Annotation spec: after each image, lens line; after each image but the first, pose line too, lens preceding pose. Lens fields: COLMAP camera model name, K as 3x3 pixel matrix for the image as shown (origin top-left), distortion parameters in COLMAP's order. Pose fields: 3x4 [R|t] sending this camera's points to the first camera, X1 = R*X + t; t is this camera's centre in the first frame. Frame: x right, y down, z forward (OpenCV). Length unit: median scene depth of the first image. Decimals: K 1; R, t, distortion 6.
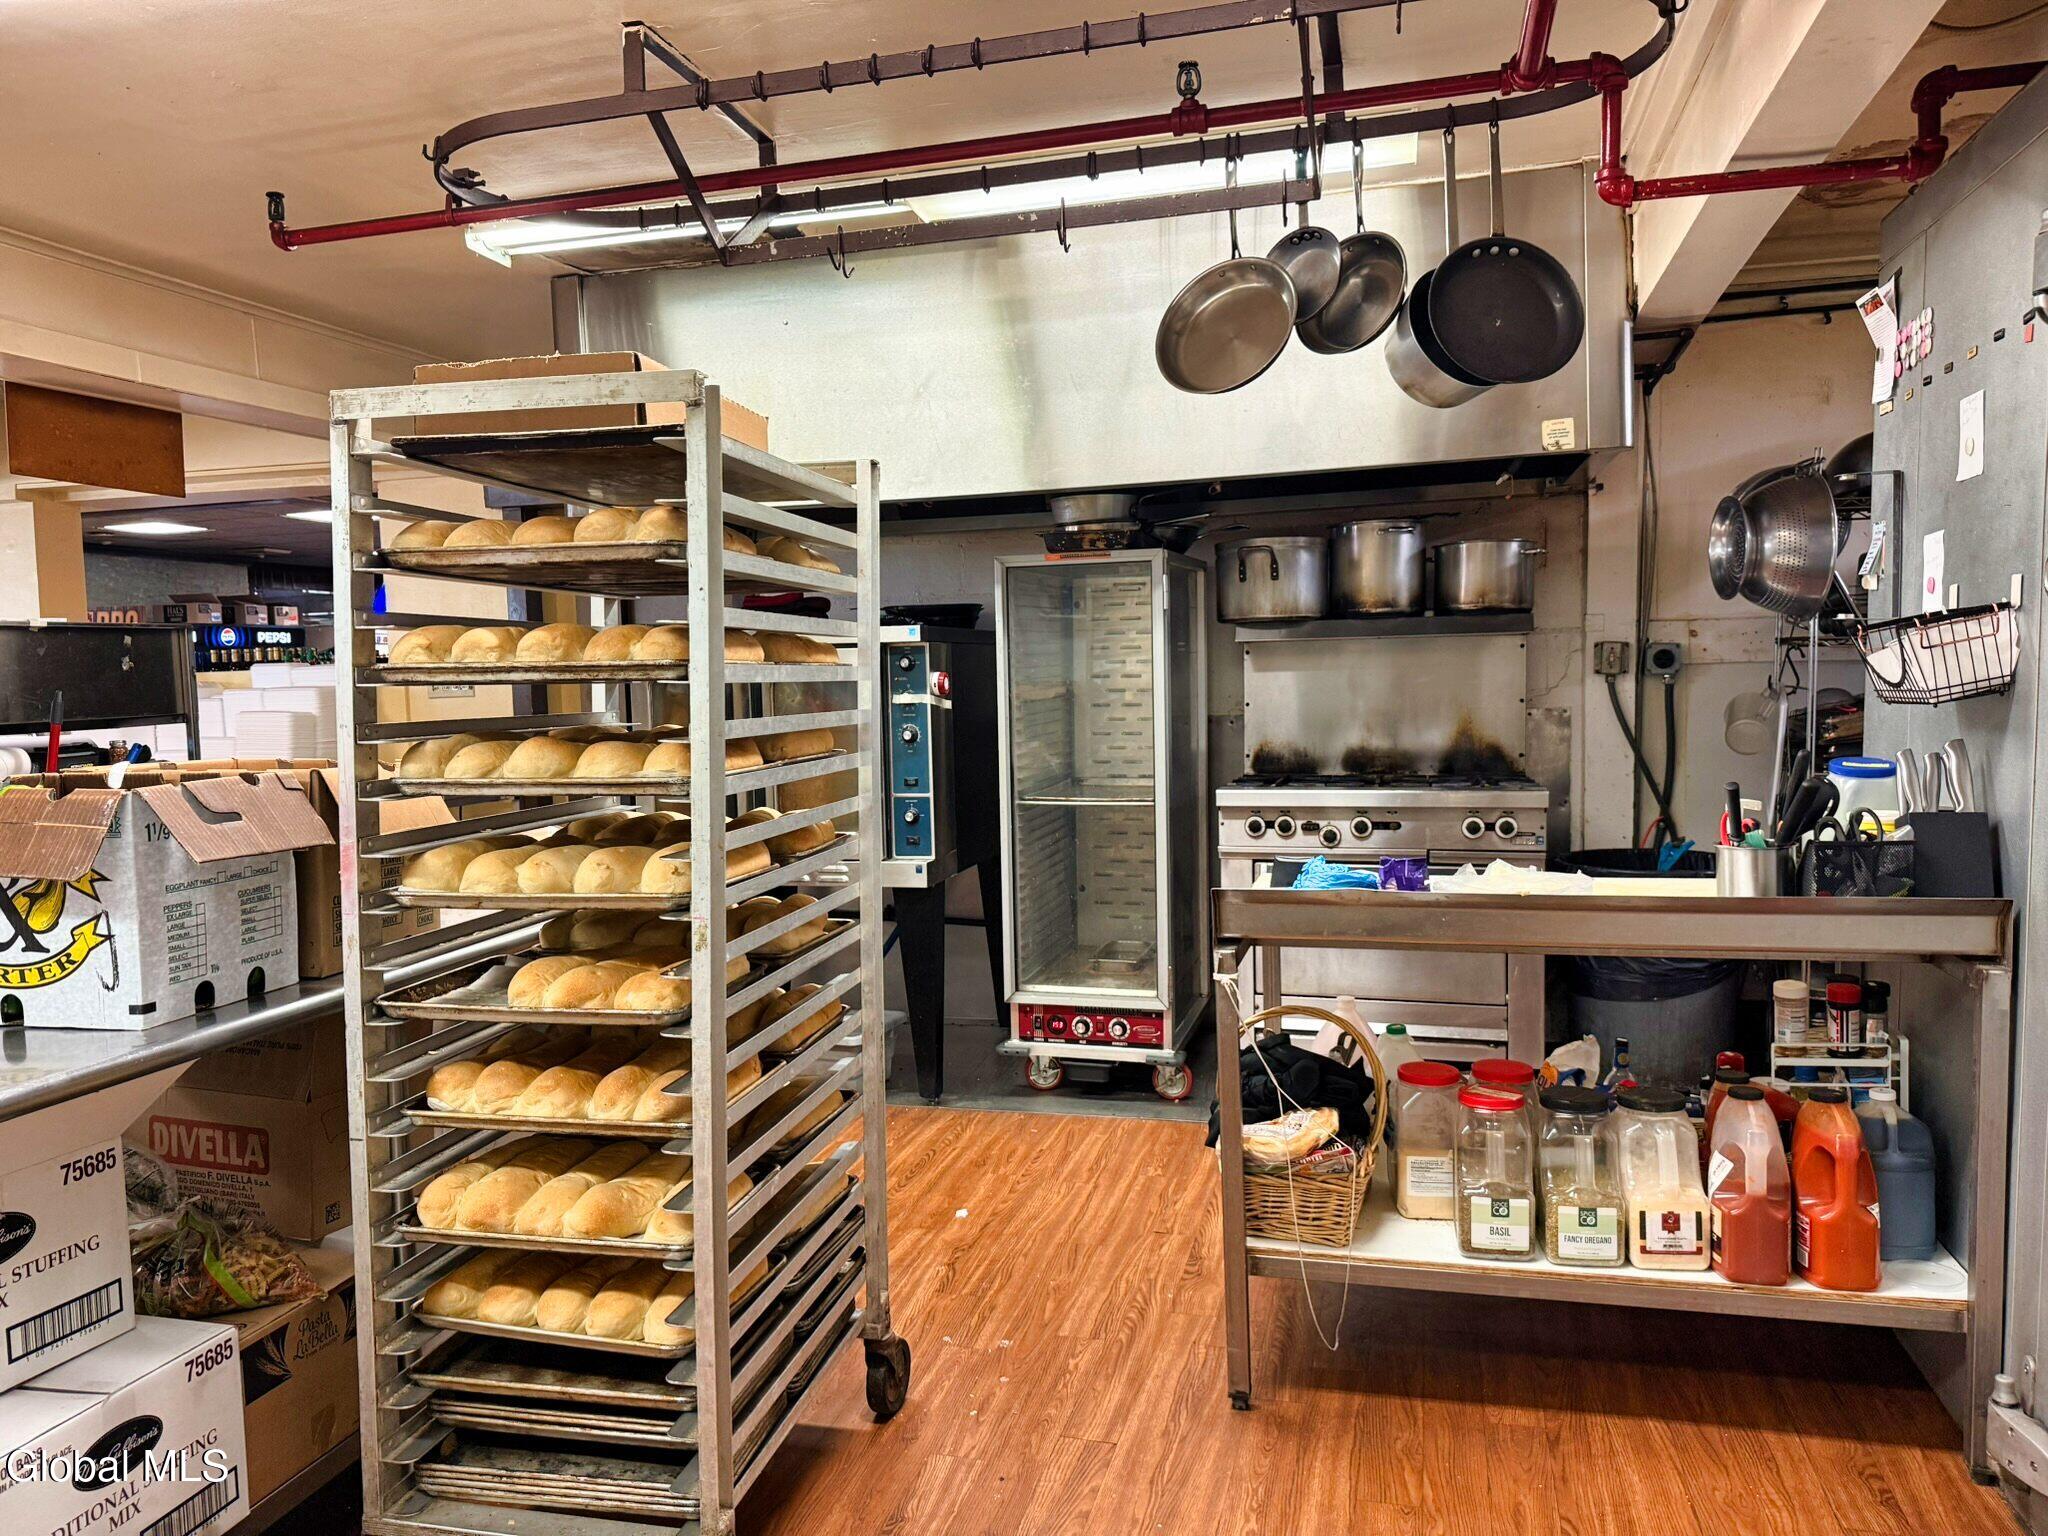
lens RADIAL K [[1426.5, 0, 1031.5], [0, 1426.5, 778.8], [0, 0, 1]] dist [0.121976, -0.182831]
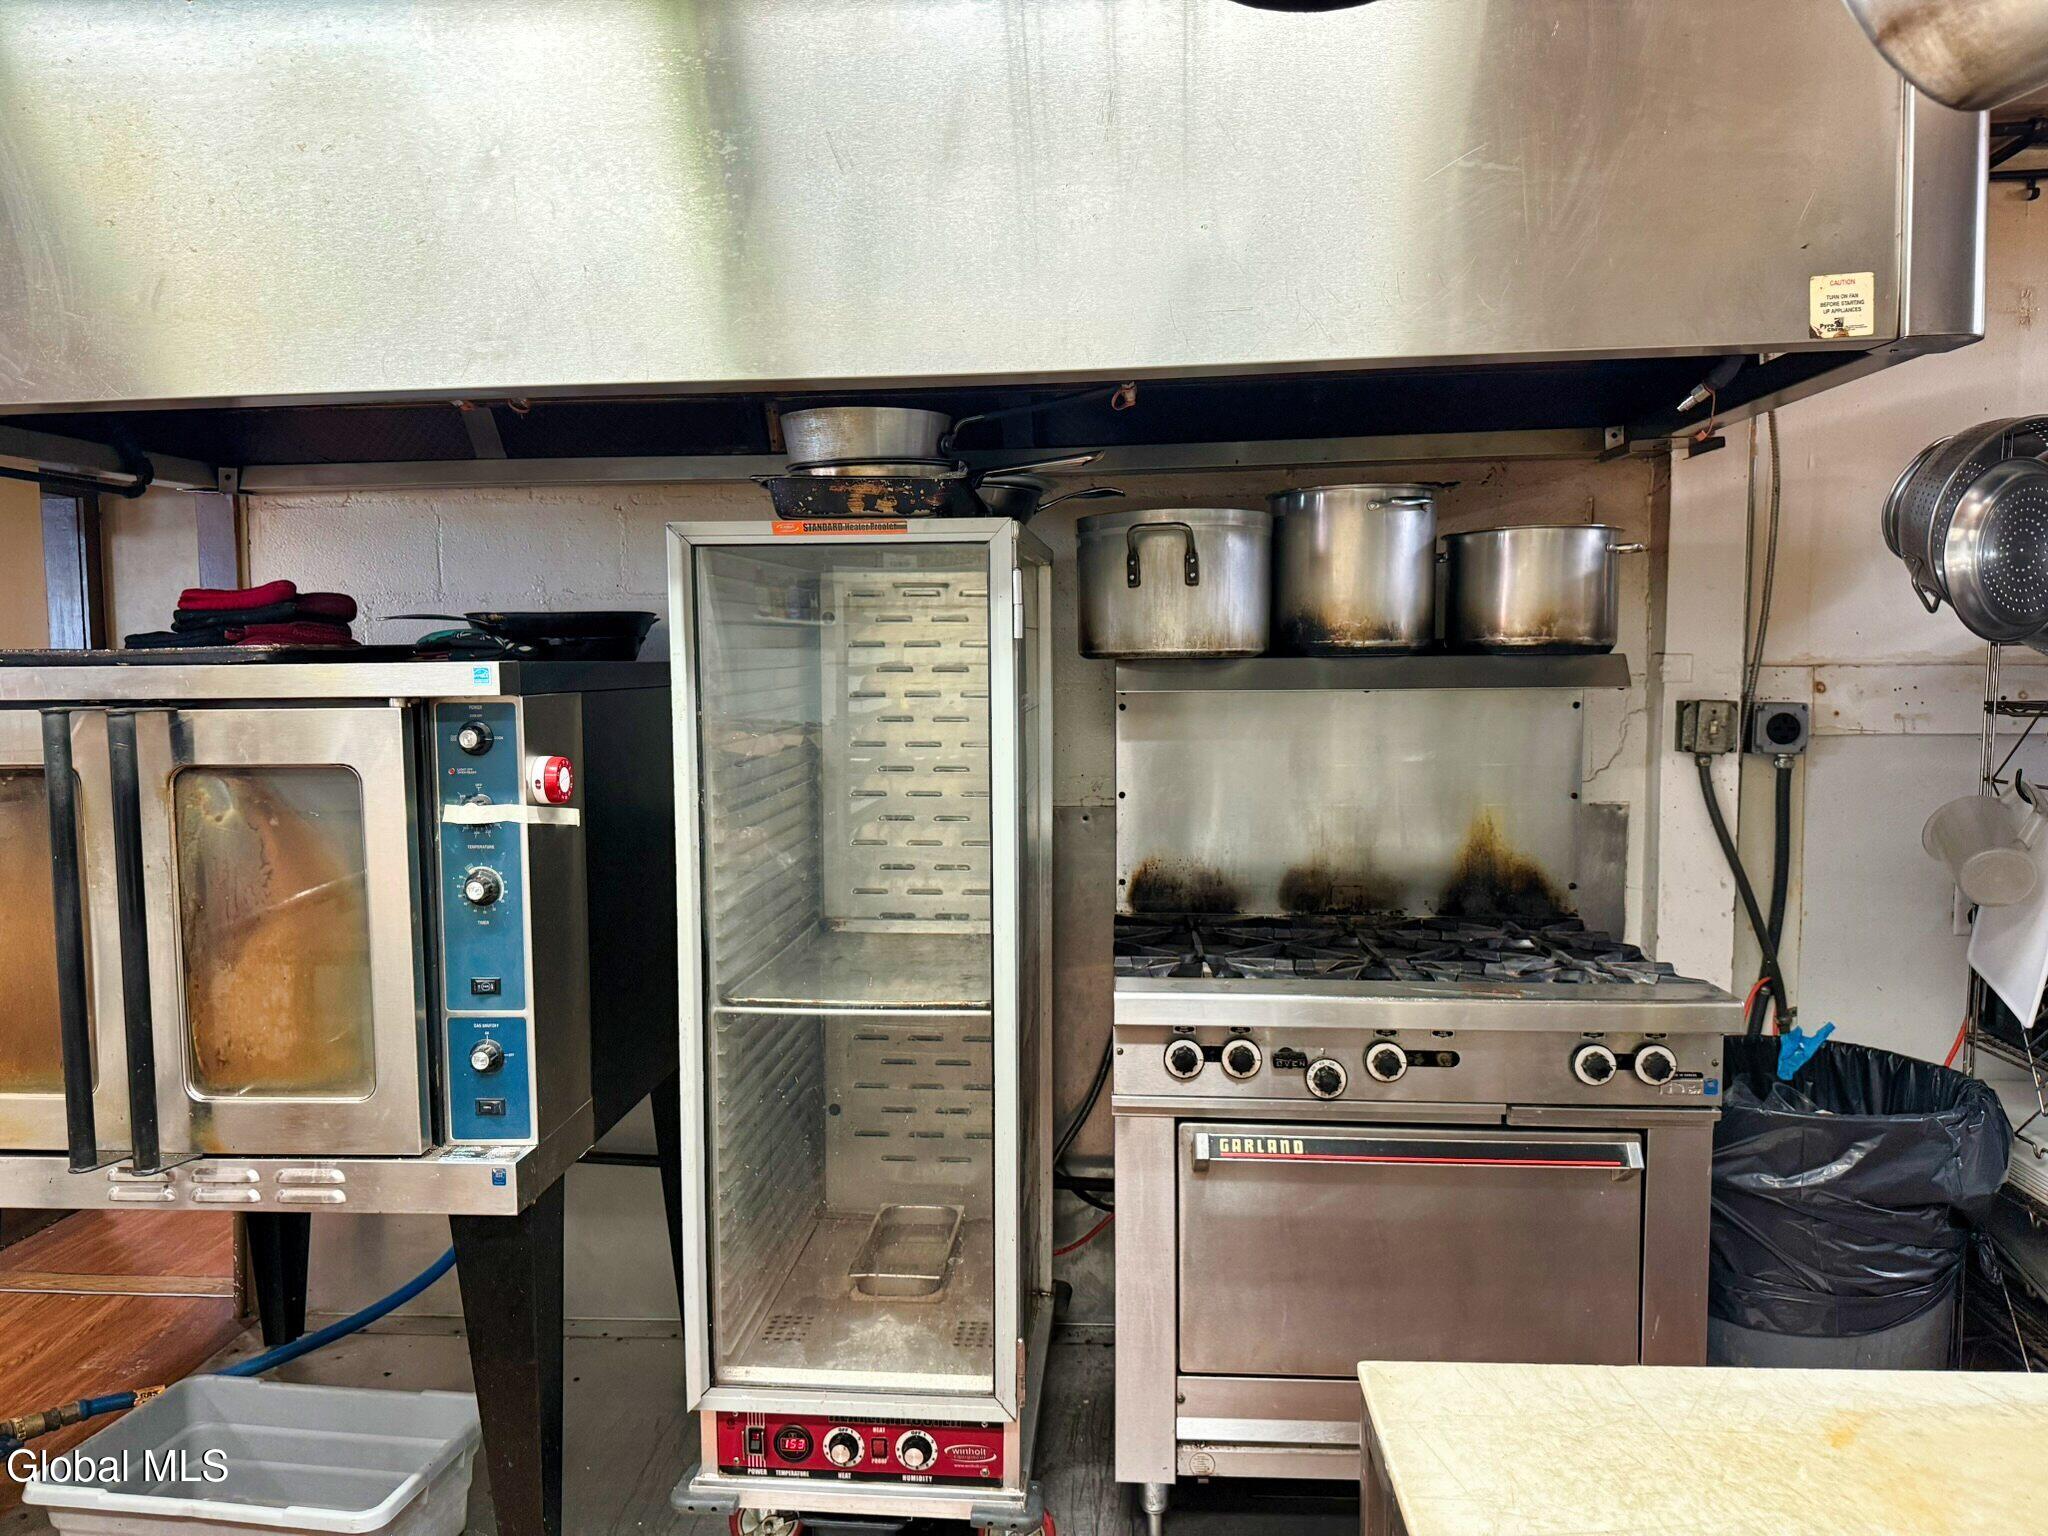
lens RADIAL K [[1426.5, 0, 1031.5], [0, 1426.5, 778.8], [0, 0, 1]] dist [0.121976, -0.182831]
pose [[0.981002, -0.001500, 0.193993, 0.001050], [0.000838, 0.999994, 0.003491, -0.066623], [-0.193997, -0.003262, 0.980997, 0.474487]]
